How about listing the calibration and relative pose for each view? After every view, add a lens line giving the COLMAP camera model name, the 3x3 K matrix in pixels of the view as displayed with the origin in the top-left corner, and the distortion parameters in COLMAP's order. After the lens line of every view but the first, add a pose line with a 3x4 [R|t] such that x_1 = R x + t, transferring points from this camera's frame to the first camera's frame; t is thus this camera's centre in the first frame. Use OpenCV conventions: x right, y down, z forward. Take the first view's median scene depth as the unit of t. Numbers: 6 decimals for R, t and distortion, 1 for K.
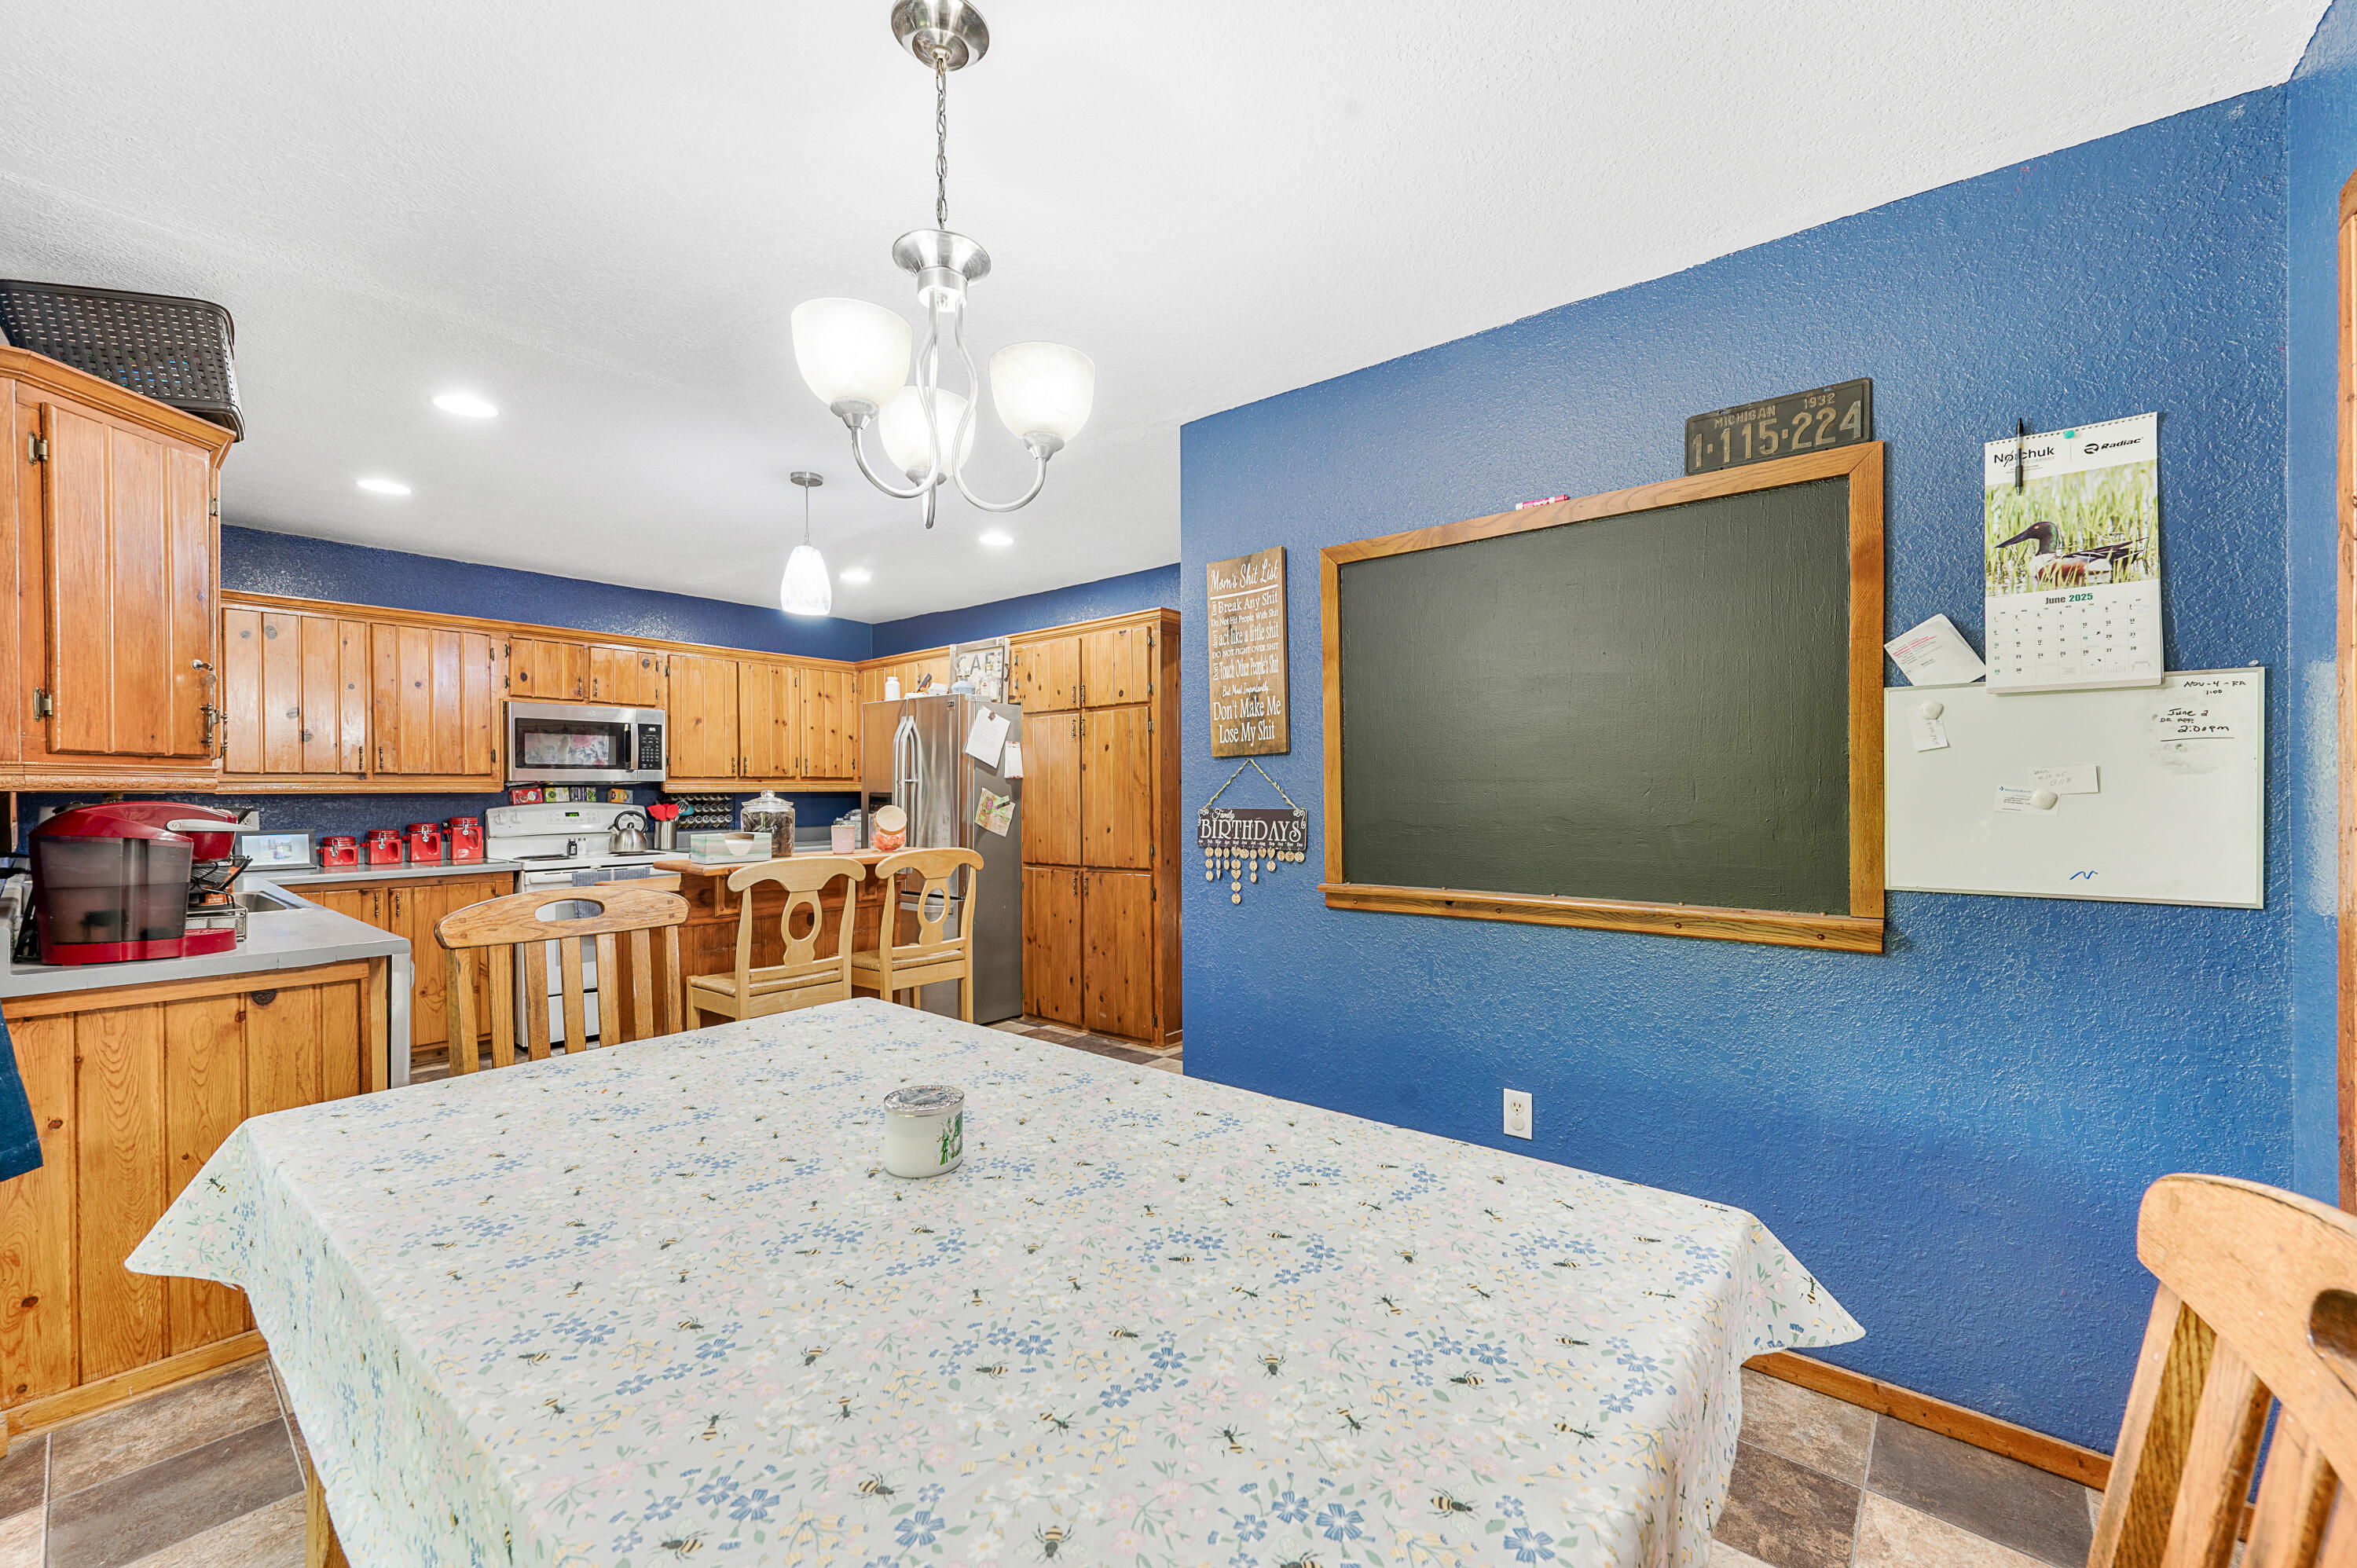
lens RADIAL K [[946.4, 0, 1186.4], [0, 946.4, 792.8], [0, 0, 1]] dist [0.000662, -0.000353]
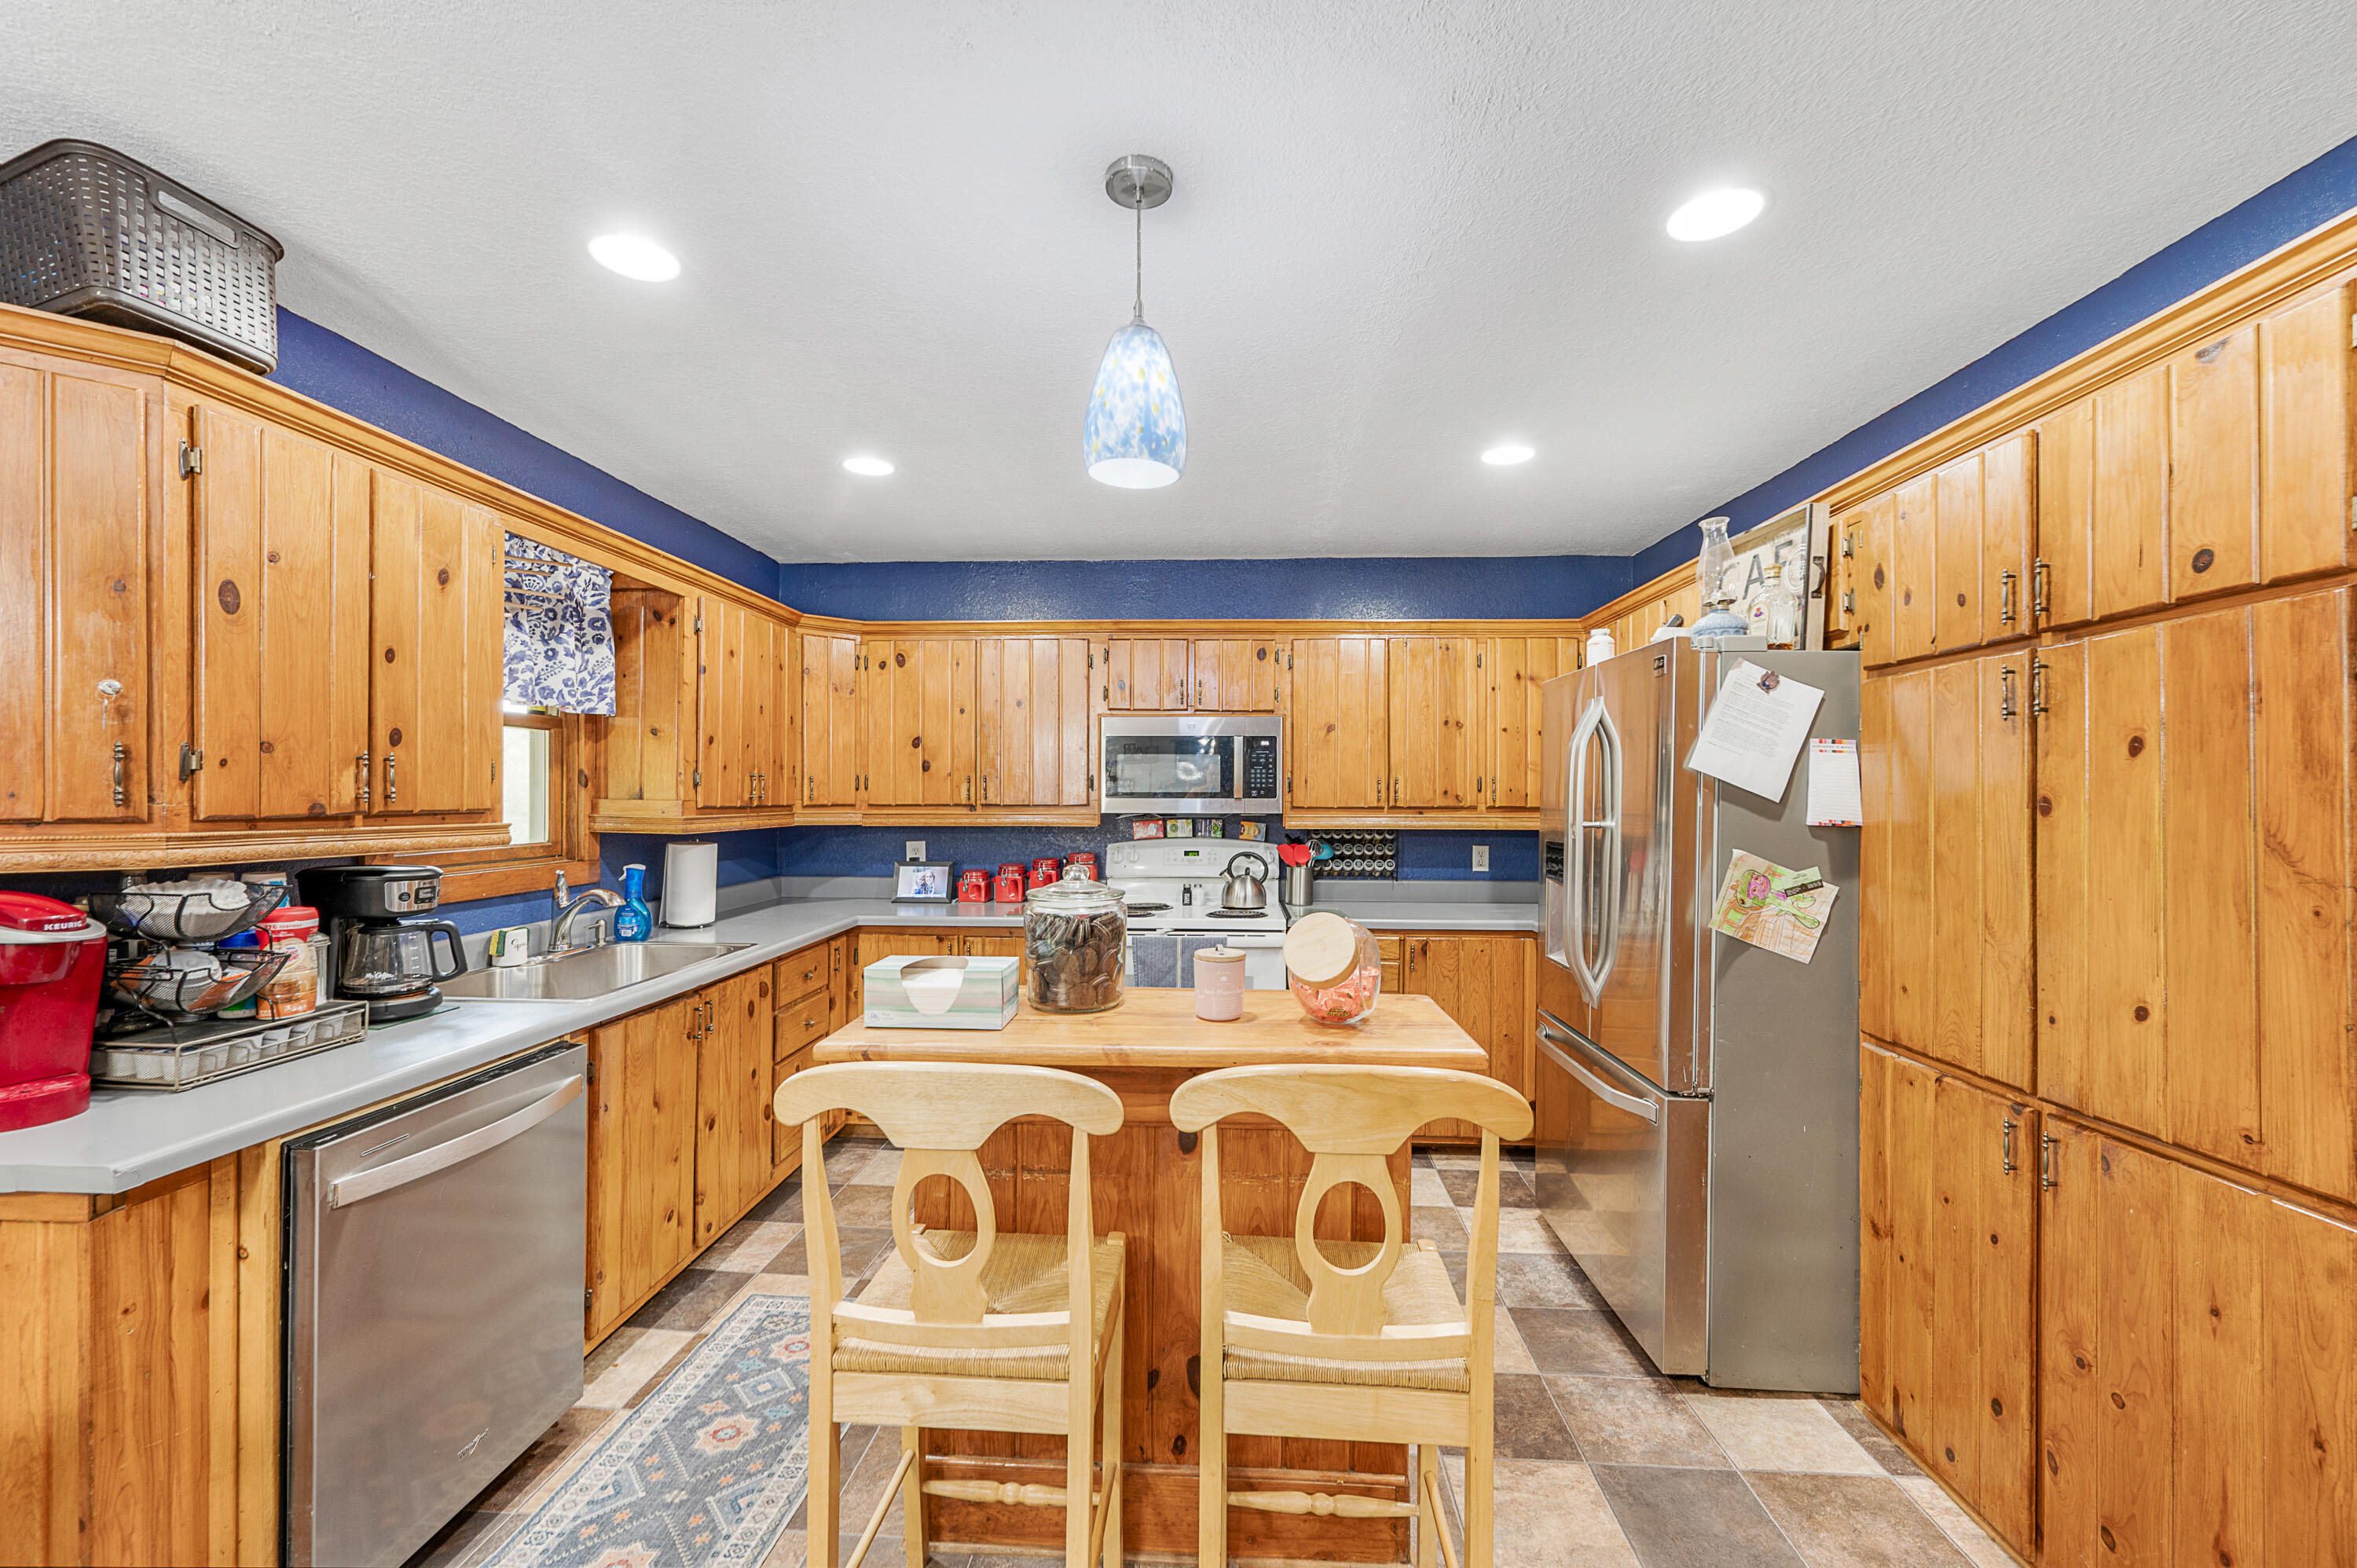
lens RADIAL K [[946.4, 0, 1156.9], [0, 946.4, 793.6], [0, 0, 1]] dist [0.000662, -0.000353]
pose [[0.585977, 0.003888, -0.810319, -0.019186], [-0.008446, 0.999963, -0.001310, -0.027083], [0.810284, 0.007612, 0.585988, 0.518347]]
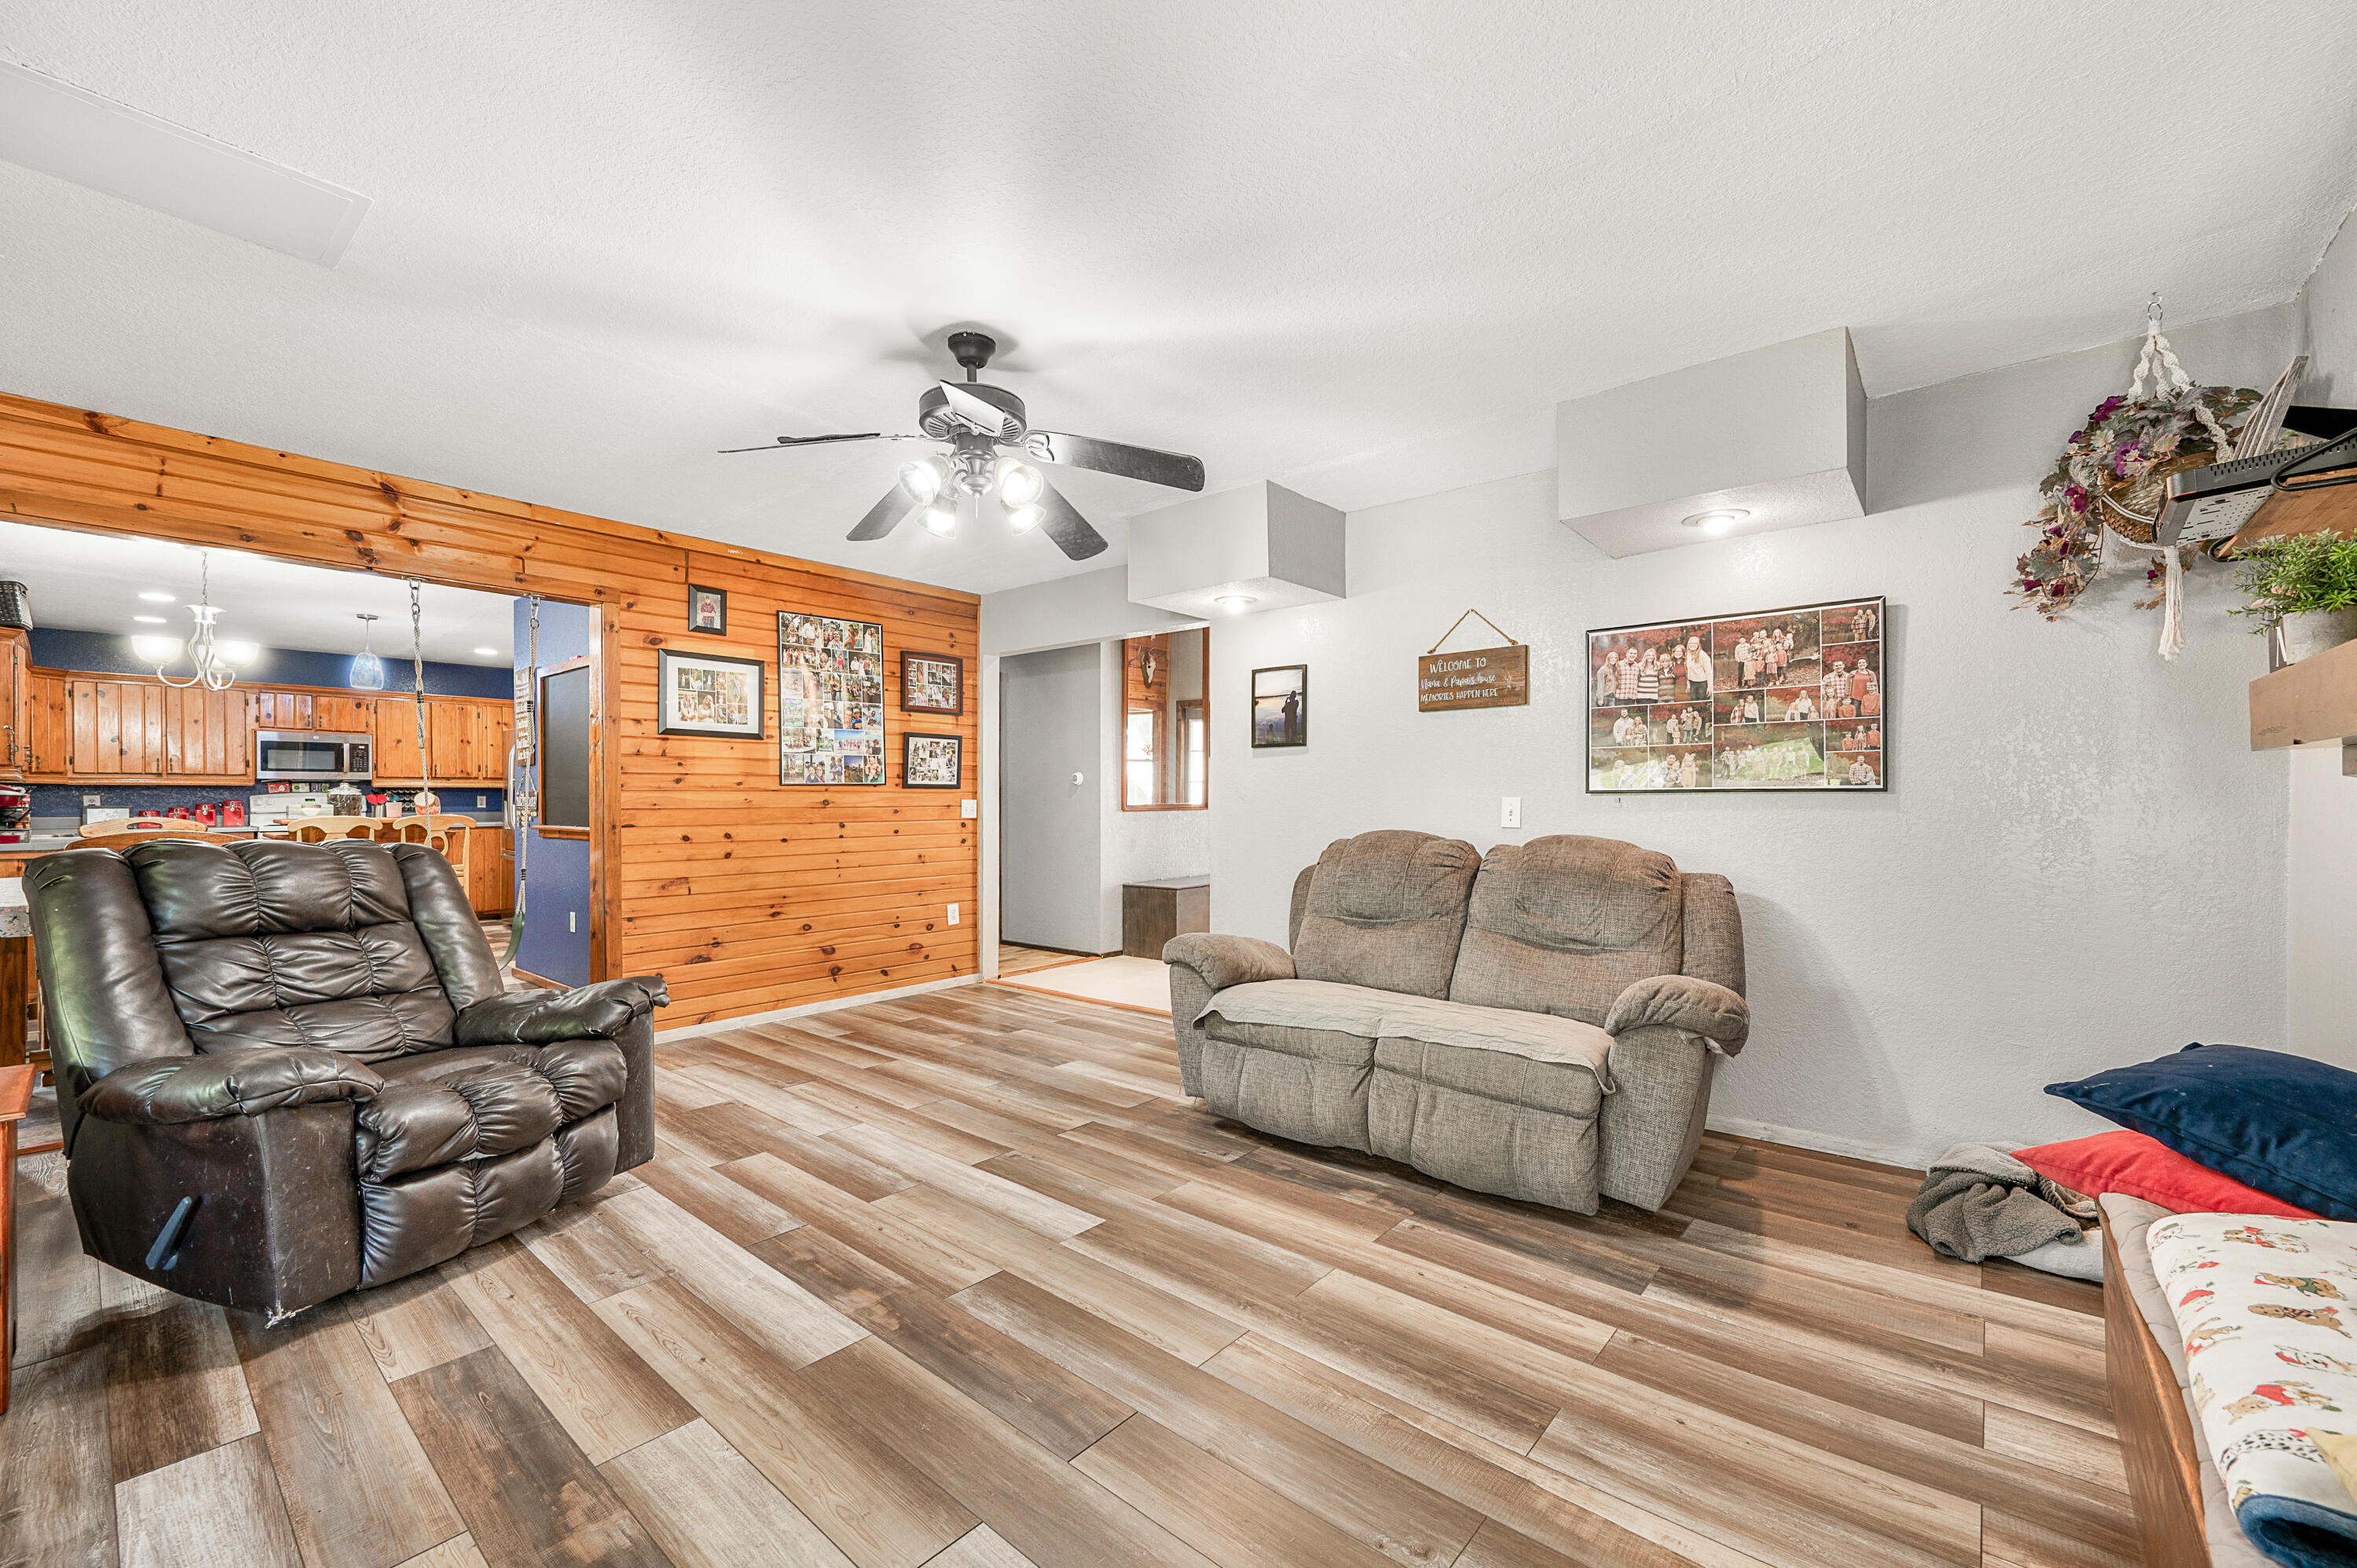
lens RADIAL K [[946.4, 0, 1179.8], [0, 946.4, 805.5], [0, 0, 1]] dist [0.000662, -0.000353]
pose [[0.999975, 0.006178, -0.003330, 0.848451], [-0.006155, 0.999958, 0.006832, 0.012452], [0.003372, -0.006811, 0.999971, -0.613130]]
